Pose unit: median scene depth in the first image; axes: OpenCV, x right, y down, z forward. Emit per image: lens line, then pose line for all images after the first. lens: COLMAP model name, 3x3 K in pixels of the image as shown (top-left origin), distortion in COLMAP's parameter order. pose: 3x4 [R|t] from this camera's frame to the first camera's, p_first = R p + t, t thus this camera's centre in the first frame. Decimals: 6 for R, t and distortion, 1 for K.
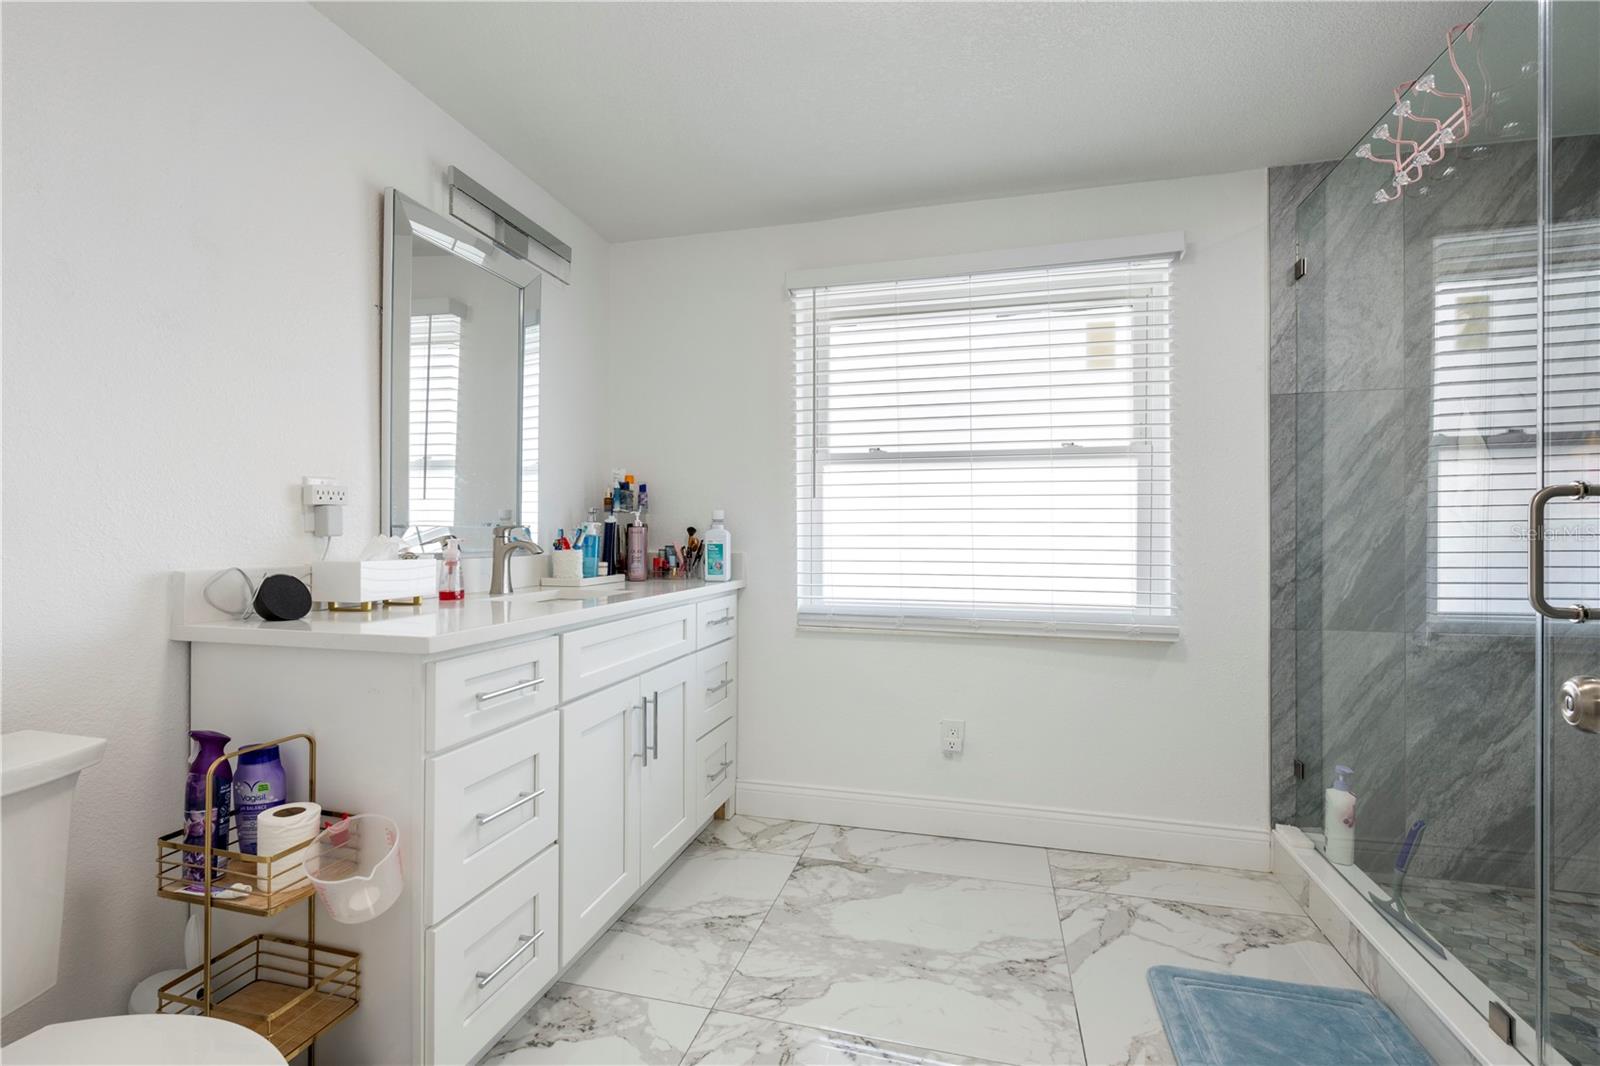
lens RADIAL K [[714.4, 0, 843.3], [0, 714.4, 523.1], [0, 0, 1]] dist [-0.003400, 0.002519]
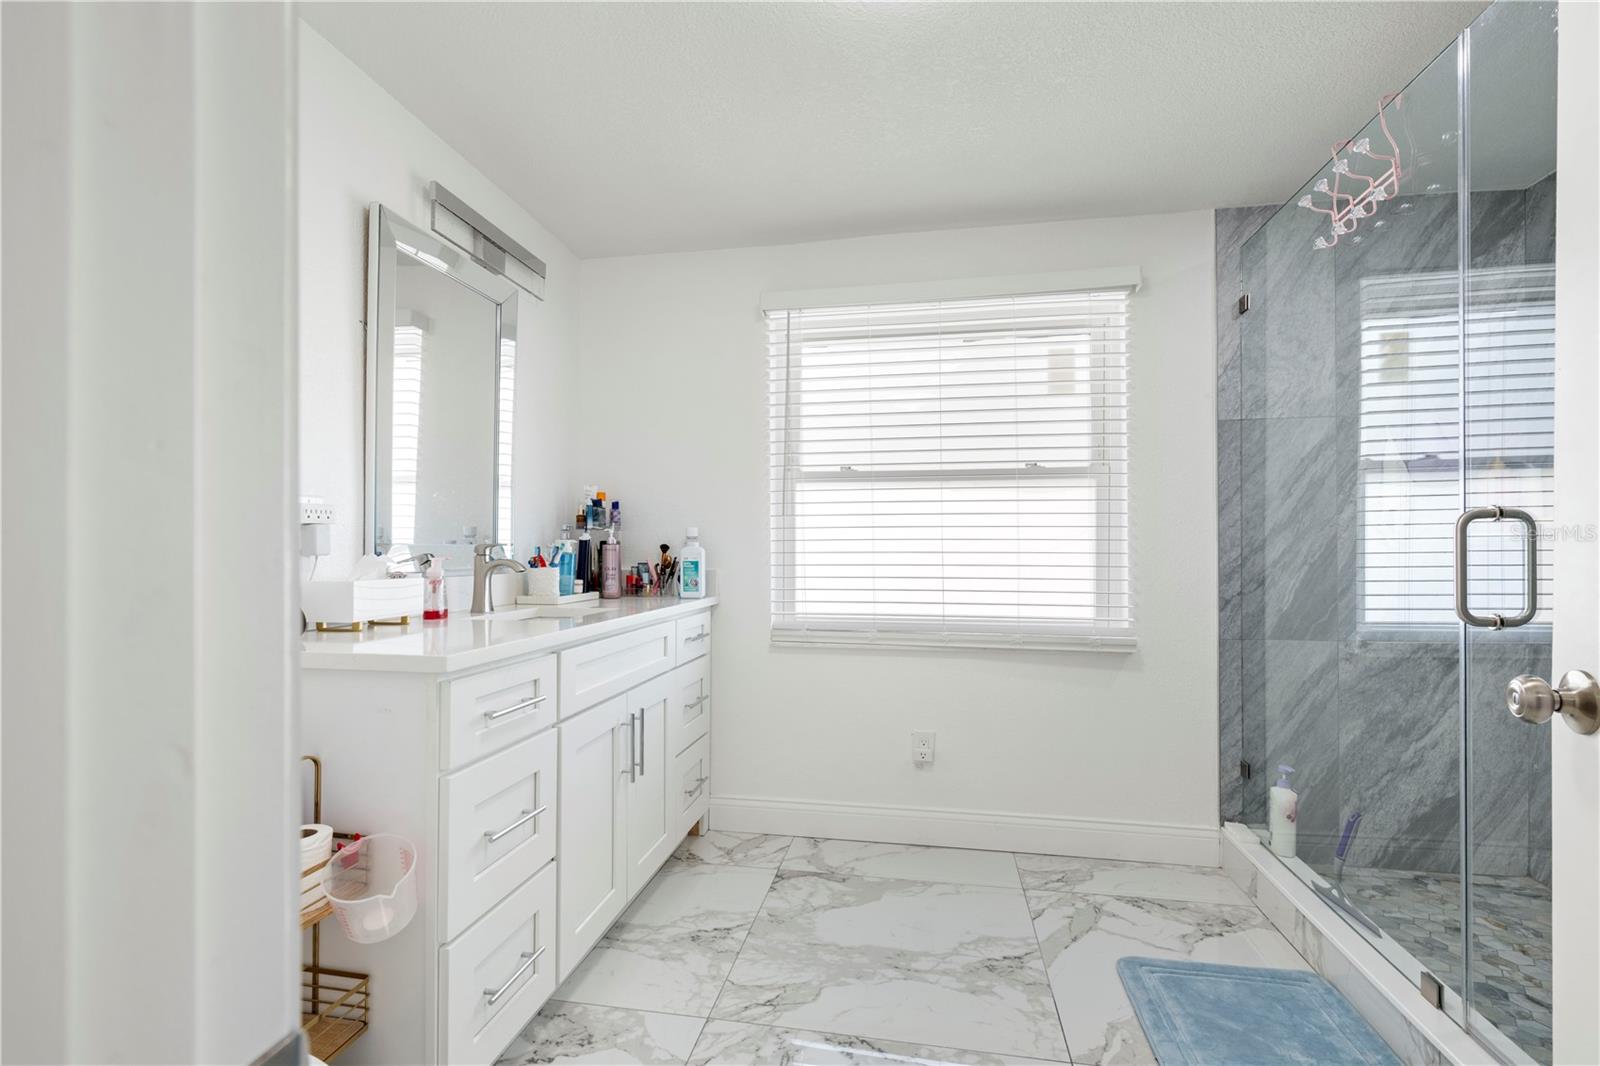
lens RADIAL K [[714.4, 0, 841.0], [0, 714.4, 534.6], [0, 0, 1]] dist [-0.003400, 0.002519]
pose [[0.996961, -0.000012, 0.077898, -0.052297], [0.000461, 0.999983, -0.005751, -0.002894], [-0.077897, 0.005769, 0.996945, -0.025085]]
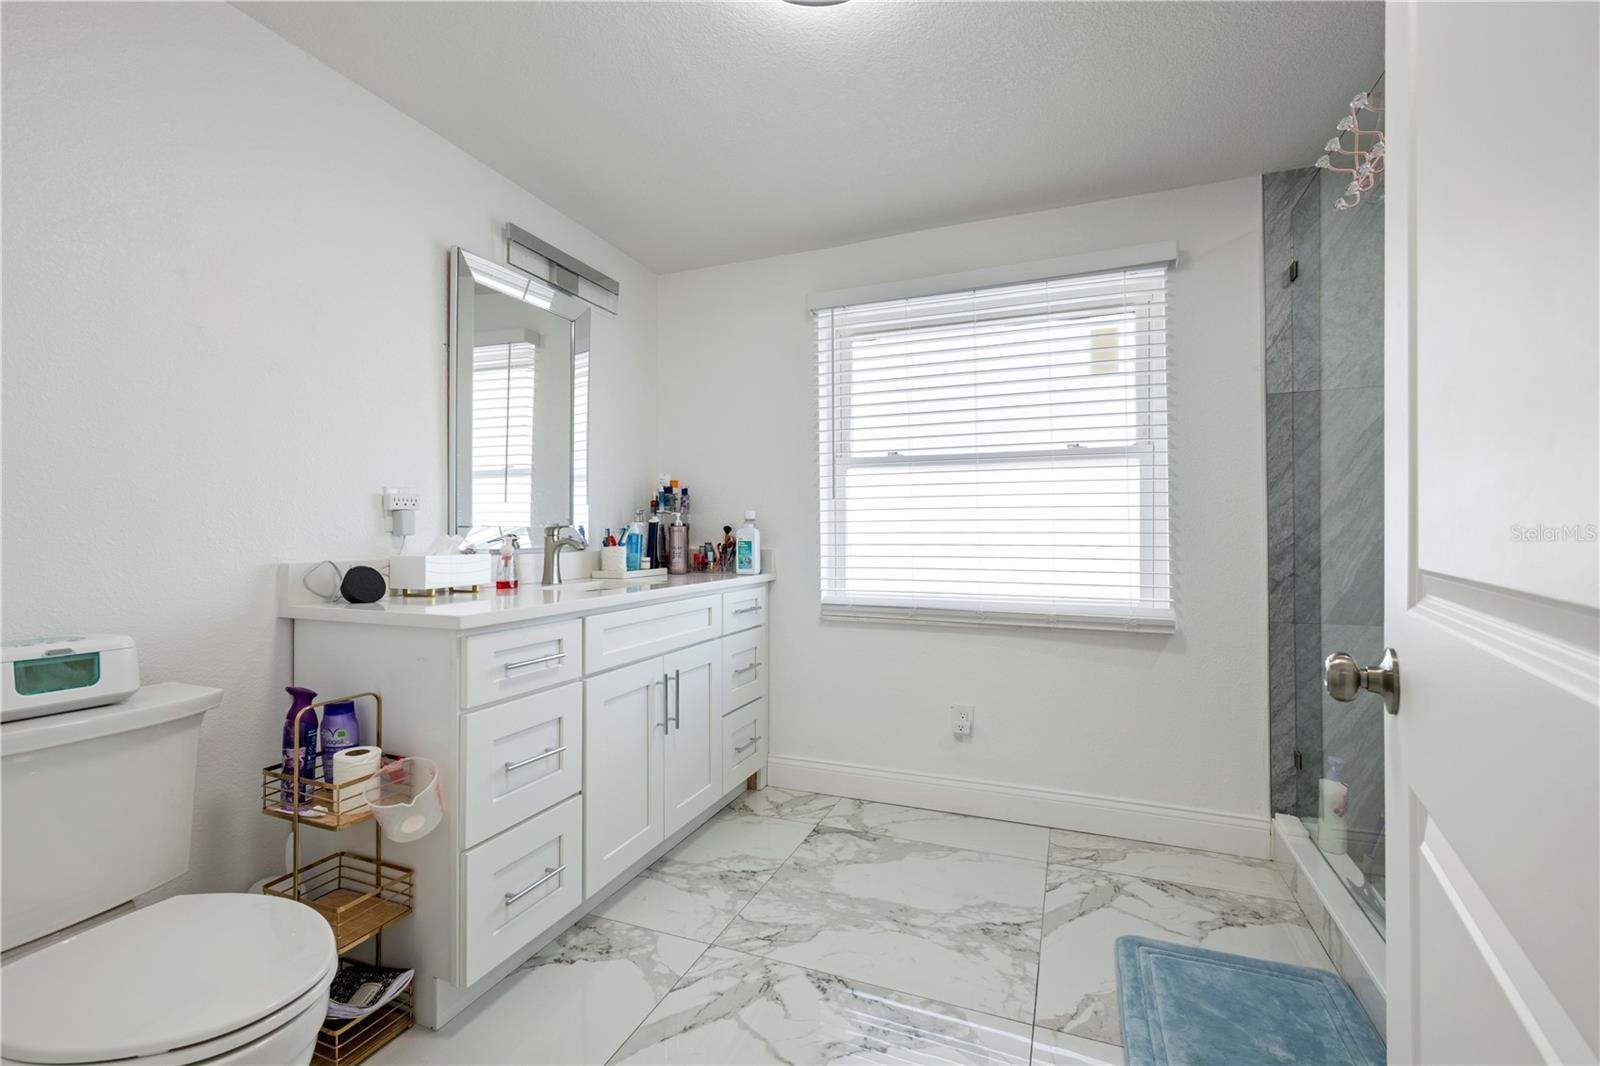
lens RADIAL K [[692.9, 0, 847.4], [0, 692.9, 515.8], [0, 0, 1]] dist [0.000403, 0.000979]
pose [[0.993286, -0.007078, -0.115465, 0.118895], [0.006213, 0.999950, -0.007854, -0.000783], [0.115514, 0.007084, 0.993281, -0.064797]]
